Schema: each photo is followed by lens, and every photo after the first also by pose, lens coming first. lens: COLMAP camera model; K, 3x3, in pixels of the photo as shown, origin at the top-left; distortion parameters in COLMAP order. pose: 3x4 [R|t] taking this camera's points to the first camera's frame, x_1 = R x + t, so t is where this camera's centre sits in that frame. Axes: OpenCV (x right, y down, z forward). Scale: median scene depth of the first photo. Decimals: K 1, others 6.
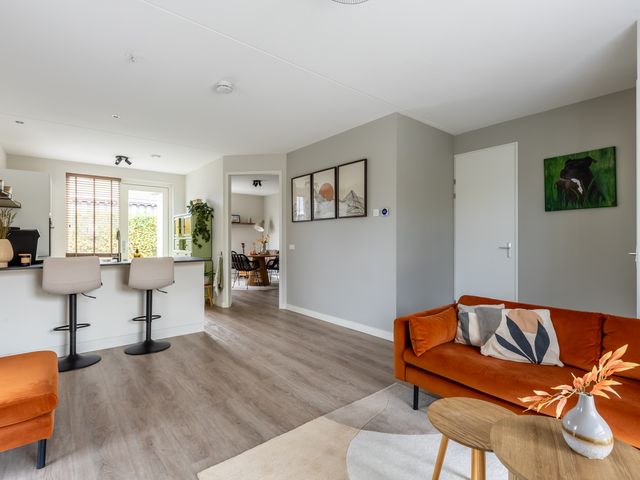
lens RADIAL K [[325.3, 0, 320.0], [0, 325.3, 240.0], [0, 0, 1]] dist [-0.000073, -0.000041]
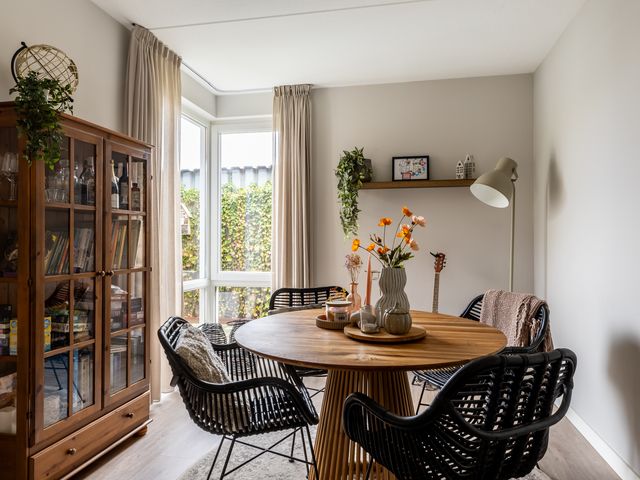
lens RADIAL K [[425.0, 0, 320.0], [0, 425.0, 240.0], [0, 0, 1]] dist [0.000352, -0.000458]
pose [[0.640484, 0.000685, -0.767971, -0.027568], [-0.002981, 0.999994, -0.001594, -0.001032], [0.767966, 0.003310, 0.640482, 0.859079]]
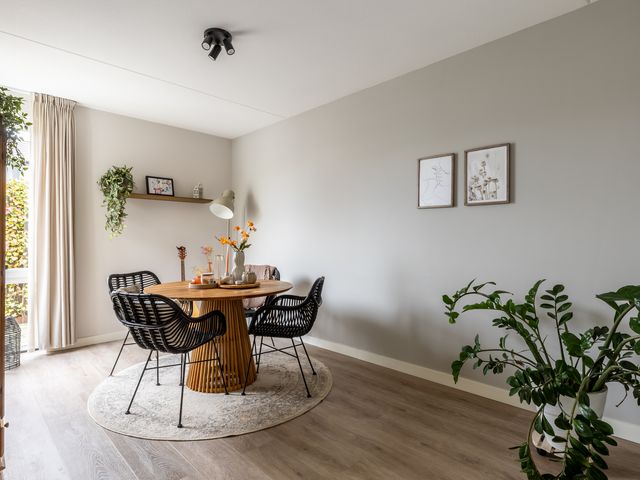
lens RADIAL K [[366.8, 0, 320.0], [0, 366.8, 240.0], [0, 0, 1]] dist [-0.000988, -0.000276]
pose [[0.996073, 0.002360, 0.088508, -0.129810], [-0.002354, 0.999997, -0.000177, 0.000970], [-0.088508, -0.000032, 0.996075, 0.655462]]
